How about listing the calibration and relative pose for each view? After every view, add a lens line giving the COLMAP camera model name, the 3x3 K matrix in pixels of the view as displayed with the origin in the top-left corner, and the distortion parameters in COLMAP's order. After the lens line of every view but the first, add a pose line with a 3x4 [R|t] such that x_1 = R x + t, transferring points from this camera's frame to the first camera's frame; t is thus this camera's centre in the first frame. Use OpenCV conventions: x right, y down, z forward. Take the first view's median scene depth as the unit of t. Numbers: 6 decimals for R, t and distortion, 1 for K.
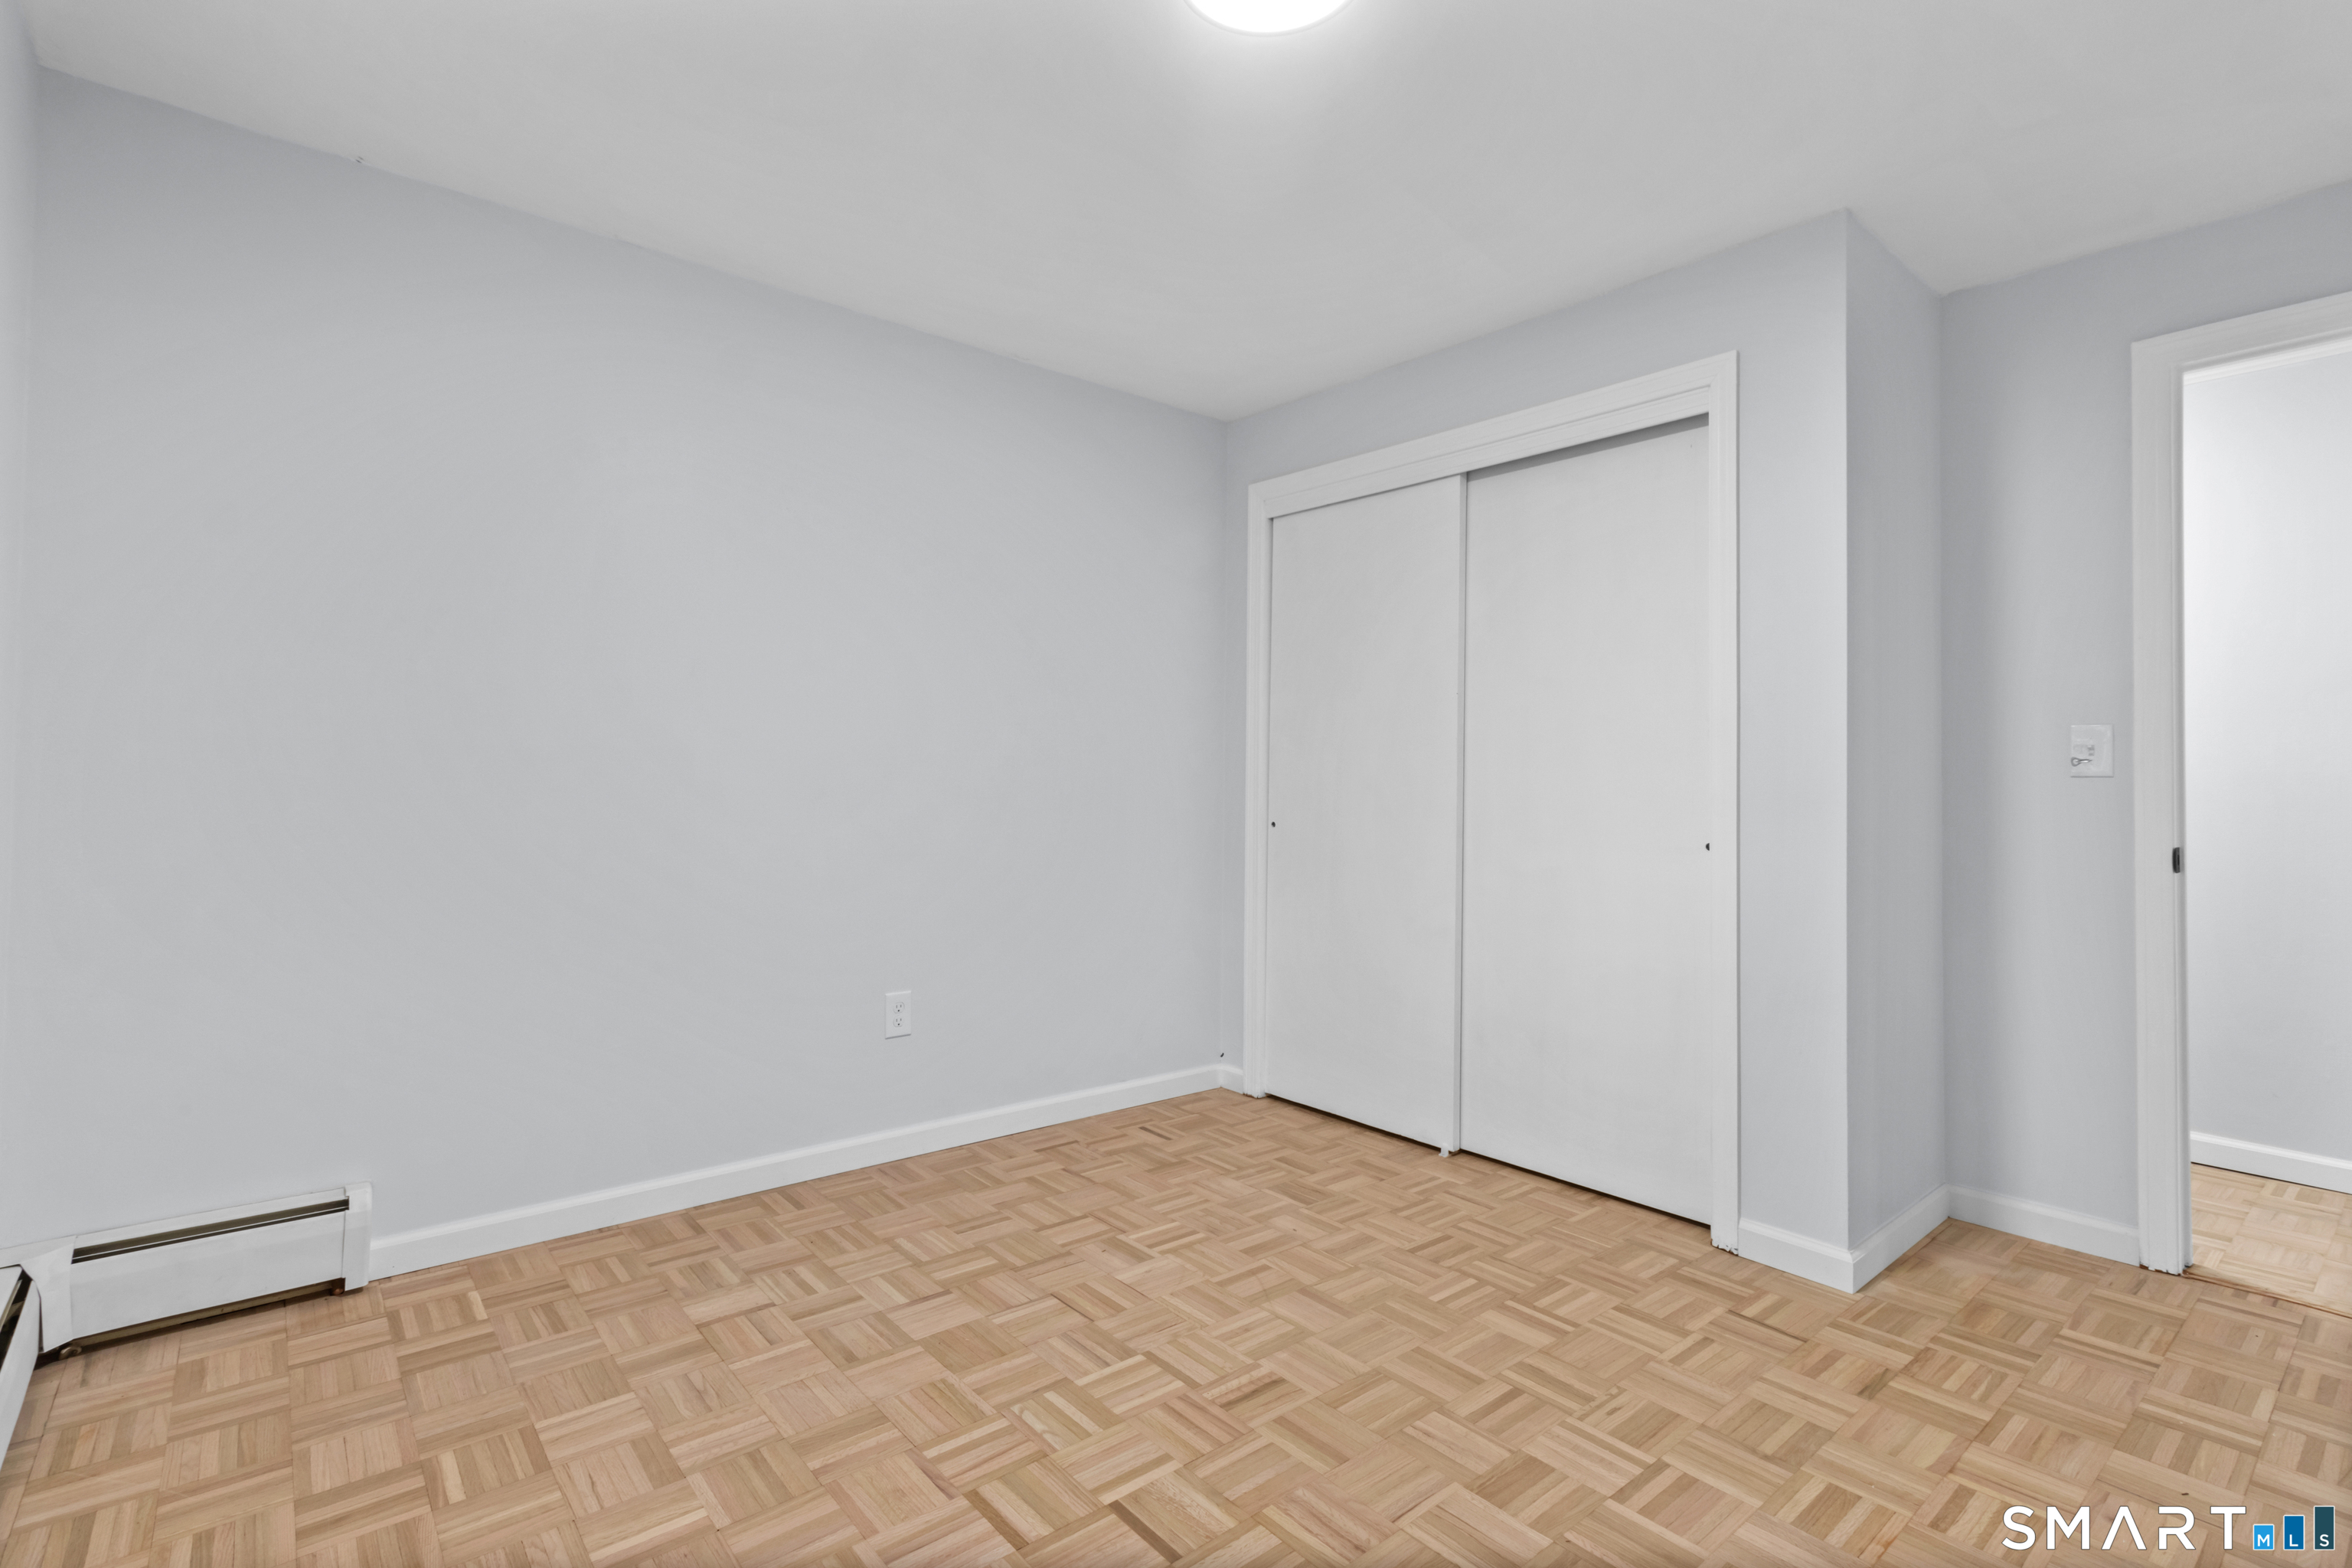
lens RADIAL K [[1114.3, 0, 1167.2], [0, 1114.3, 756.8], [0, 0, 1]] dist [0.003957, 0.000157]
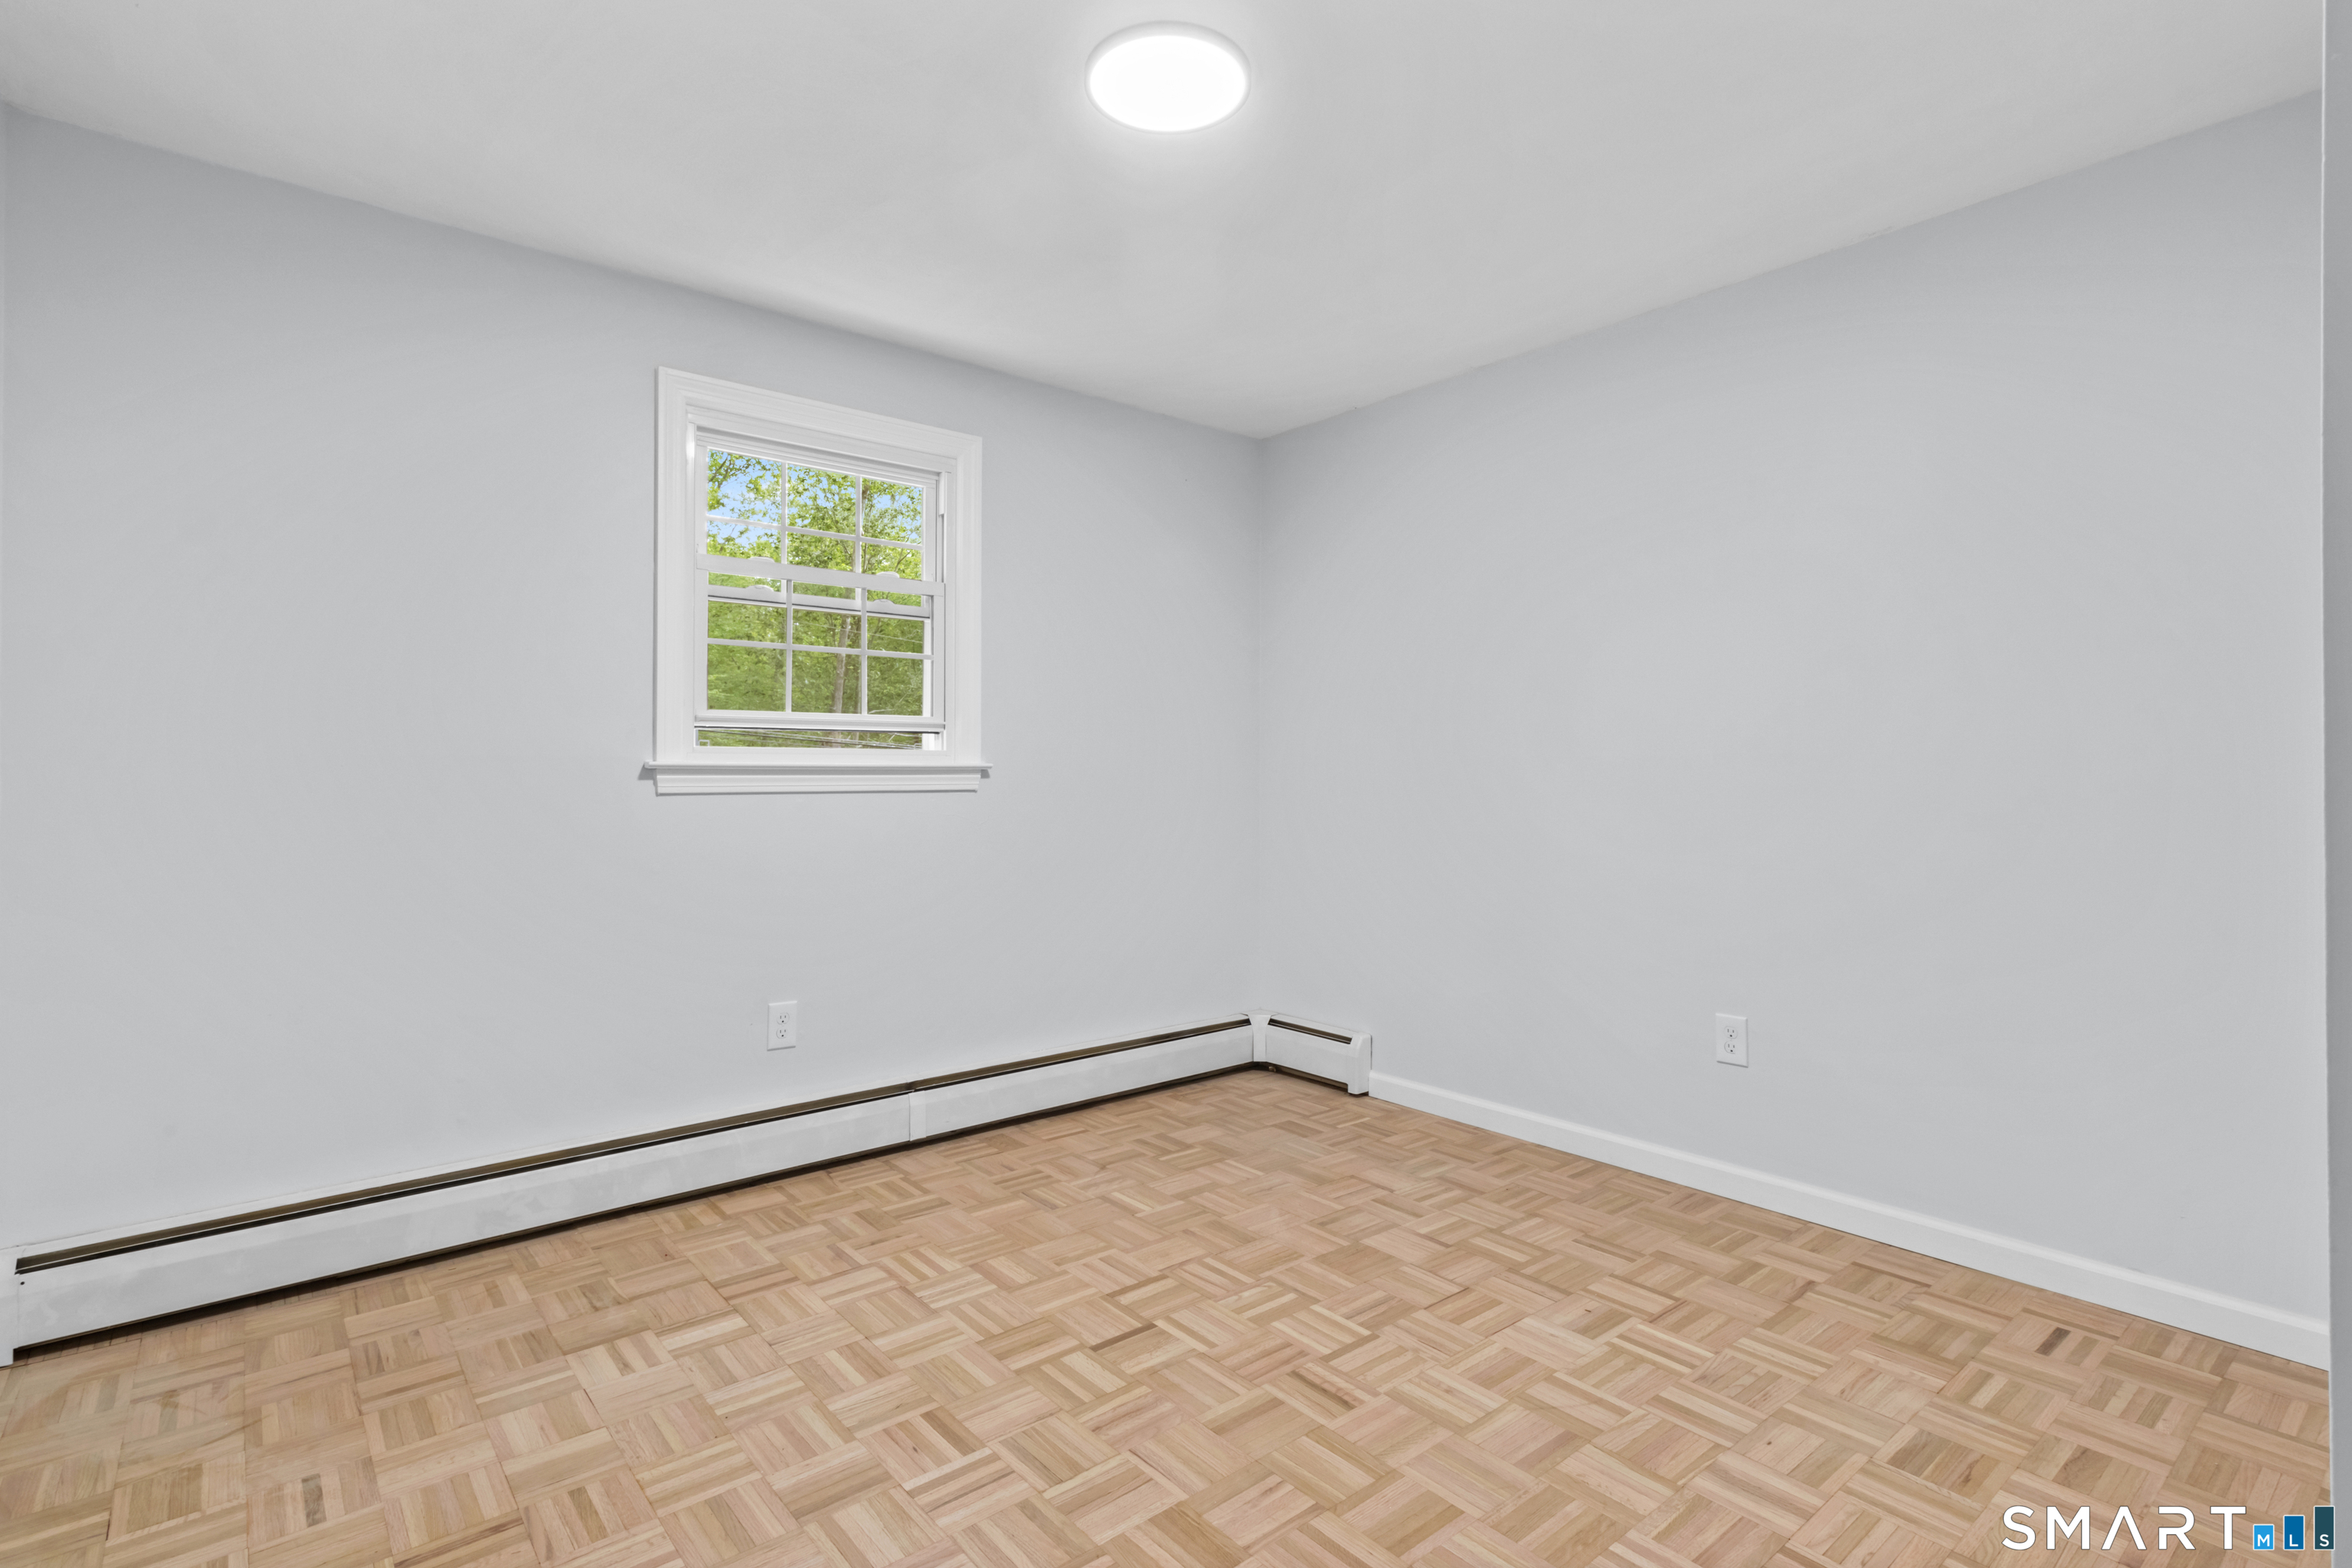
lens RADIAL K [[1114.3, 0, 1167.2], [0, 1114.3, 756.8], [0, 0, 1]] dist [0.003957, 0.000157]
pose [[-0.007503, -0.030057, -0.999520, 0.893096], [0.019711, 0.999350, -0.030200, 0.021425], [0.999778, -0.019928, -0.006906, 0.711544]]
